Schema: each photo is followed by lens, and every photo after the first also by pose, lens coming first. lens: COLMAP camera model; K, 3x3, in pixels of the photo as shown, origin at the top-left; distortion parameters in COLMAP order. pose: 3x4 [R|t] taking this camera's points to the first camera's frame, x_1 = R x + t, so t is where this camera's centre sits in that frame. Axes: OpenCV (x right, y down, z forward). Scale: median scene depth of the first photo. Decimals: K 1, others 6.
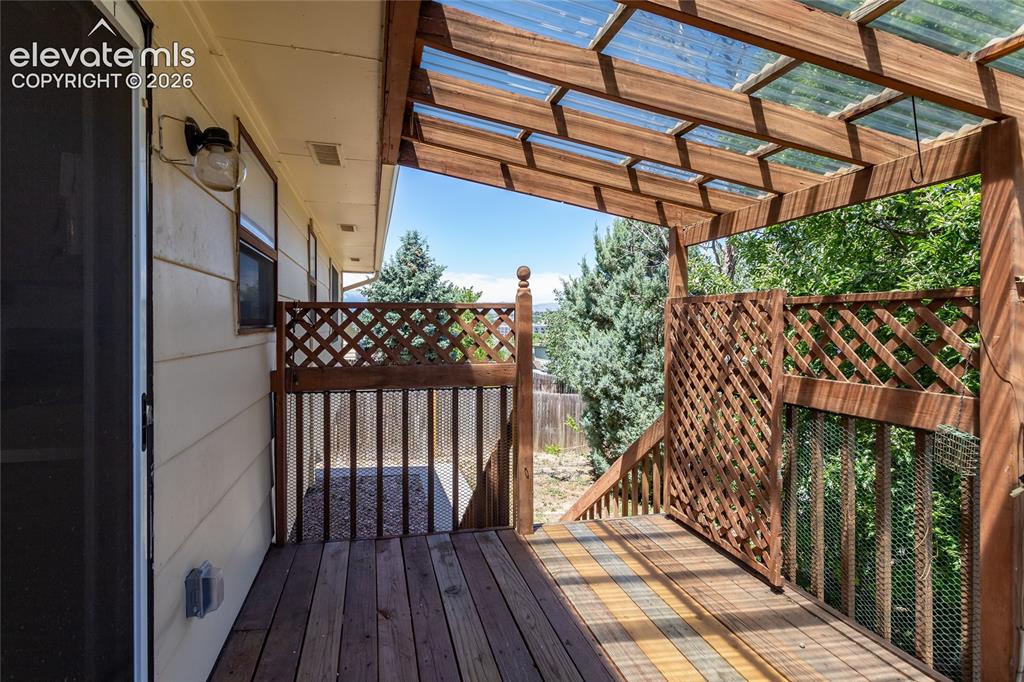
lens RADIAL K [[511.2, 0, 512.0], [0, 511.2, 341.0], [0, 0, 1]] dist [0.001472, 0.000759]
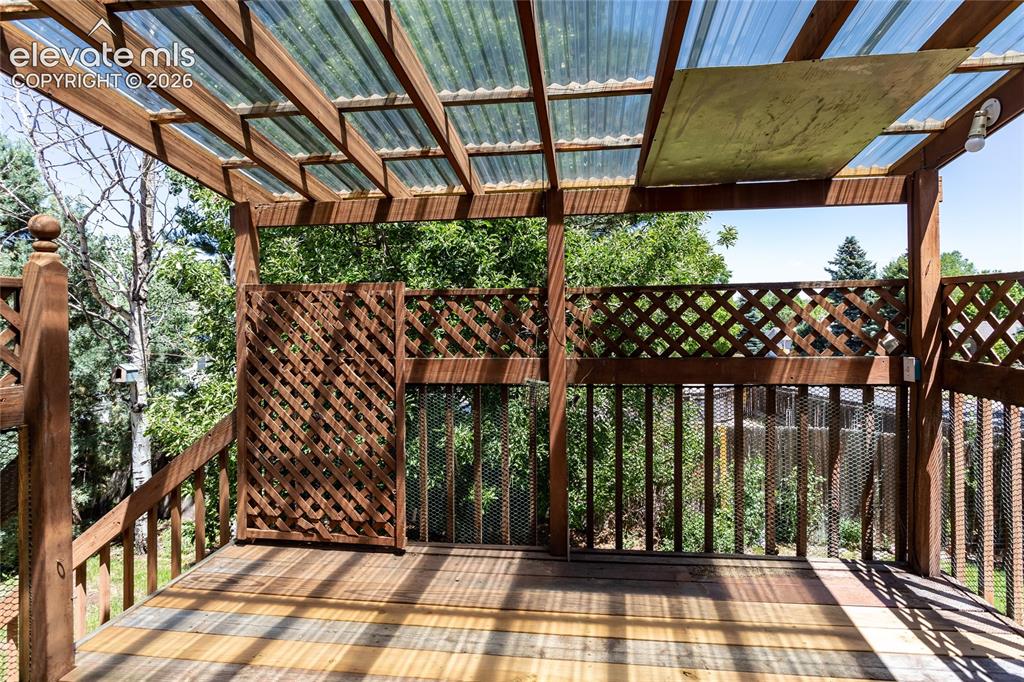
lens RADIAL K [[487.7, 0, 511.5], [0, 487.7, 321.8], [0, 0, 1]] dist [0.001841, 0.000505]
pose [[0.353503, -0.019395, 0.935232, -0.396004], [0.042090, 0.999102, 0.004810, -0.008780], [-0.934486, 0.037664, 0.354002, 0.399538]]
